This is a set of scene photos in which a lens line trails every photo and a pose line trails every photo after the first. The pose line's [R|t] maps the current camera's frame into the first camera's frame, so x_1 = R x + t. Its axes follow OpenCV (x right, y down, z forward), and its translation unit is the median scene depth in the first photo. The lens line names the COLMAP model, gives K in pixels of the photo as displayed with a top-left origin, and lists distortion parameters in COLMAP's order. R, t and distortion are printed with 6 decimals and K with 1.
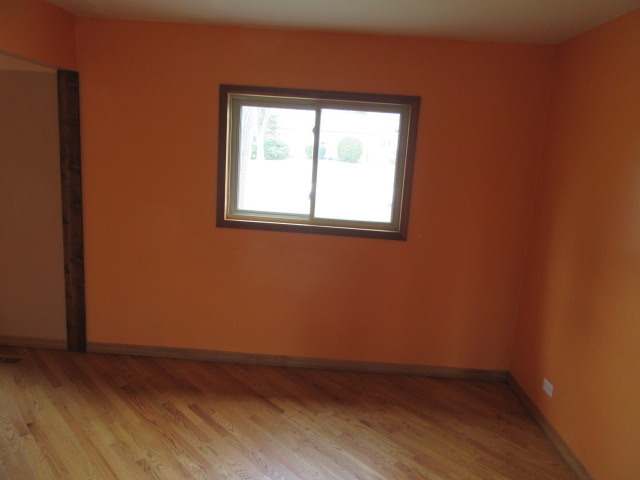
lens RADIAL K [[475.7, 0, 320.0], [0, 475.7, 240.0], [0, 0, 1]] dist [0.003238, -0.001918]
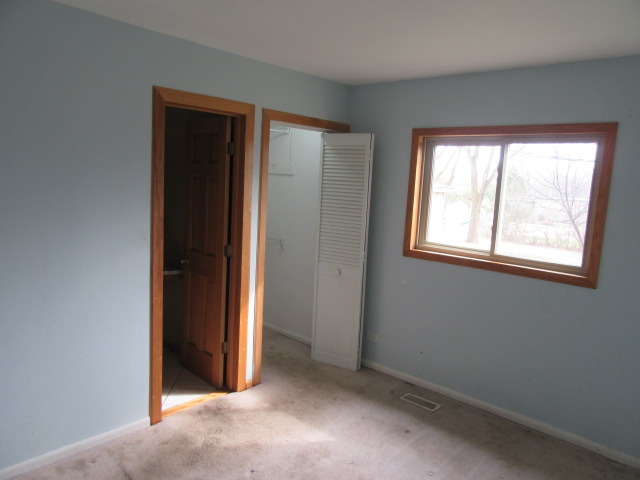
lens RADIAL K [[475.7, 0, 320.0], [0, 475.7, 240.0], [0, 0, 1]] dist [0.003238, -0.001918]
pose [[0.778954, 0.058361, -0.624359, 0.323529], [-0.118402, 0.991439, -0.055047, 0.020364], [0.615801, 0.116804, 0.779195, 0.018818]]
